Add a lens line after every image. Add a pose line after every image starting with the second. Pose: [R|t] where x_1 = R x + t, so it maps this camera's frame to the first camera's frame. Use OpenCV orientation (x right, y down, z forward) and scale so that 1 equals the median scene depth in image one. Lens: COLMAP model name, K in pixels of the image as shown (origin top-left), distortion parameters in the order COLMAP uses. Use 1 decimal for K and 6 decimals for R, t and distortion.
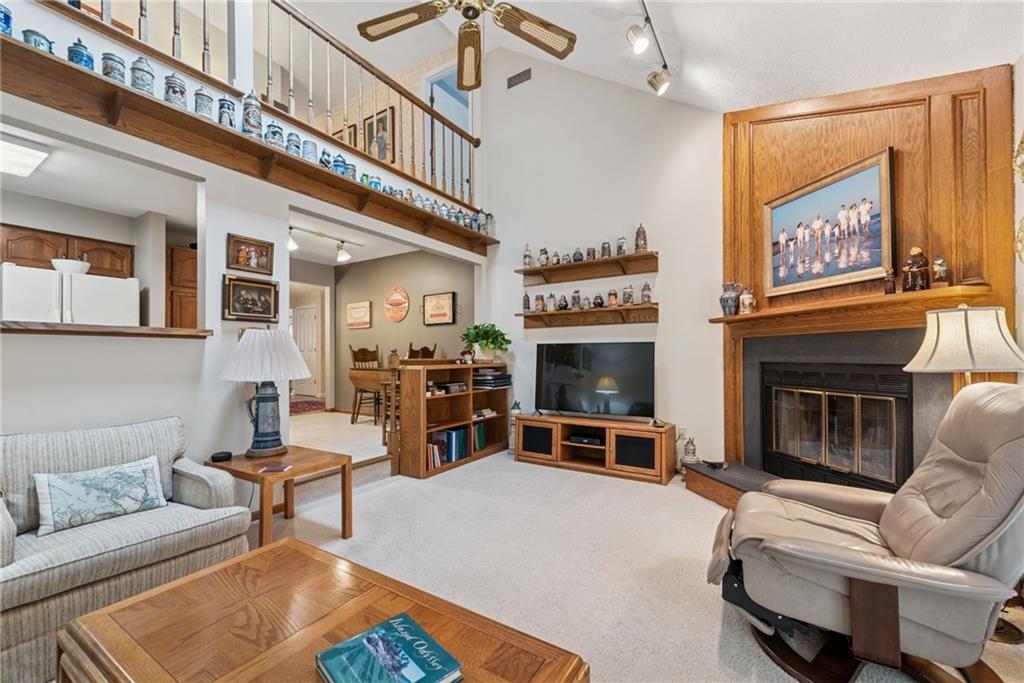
lens RADIAL K [[413.0, 0, 513.4], [0, 413.0, 351.0], [0, 0, 1]] dist [0.013748, -0.000084]
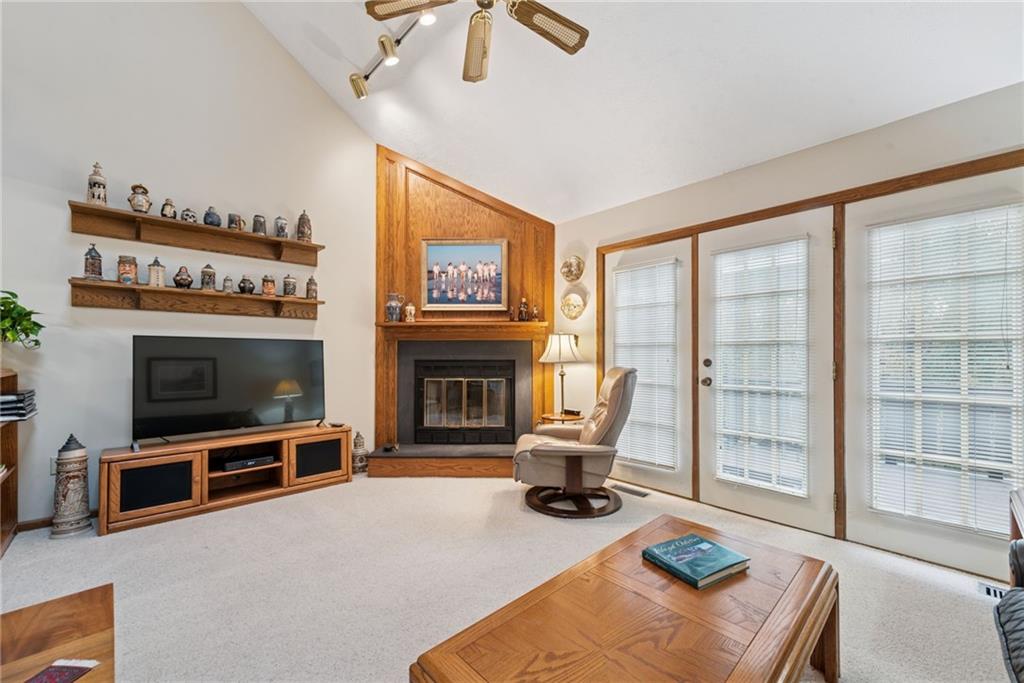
lens RADIAL K [[413.0, 0, 525.2], [0, 413.0, 354.1], [0, 0, 1]] dist [0.013748, -0.000084]
pose [[0.219420, 0.003878, 0.975623, -0.534541], [-0.013209, 0.999912, -0.001003, 0.004811], [-0.975541, -0.012667, 0.219452, 0.356135]]
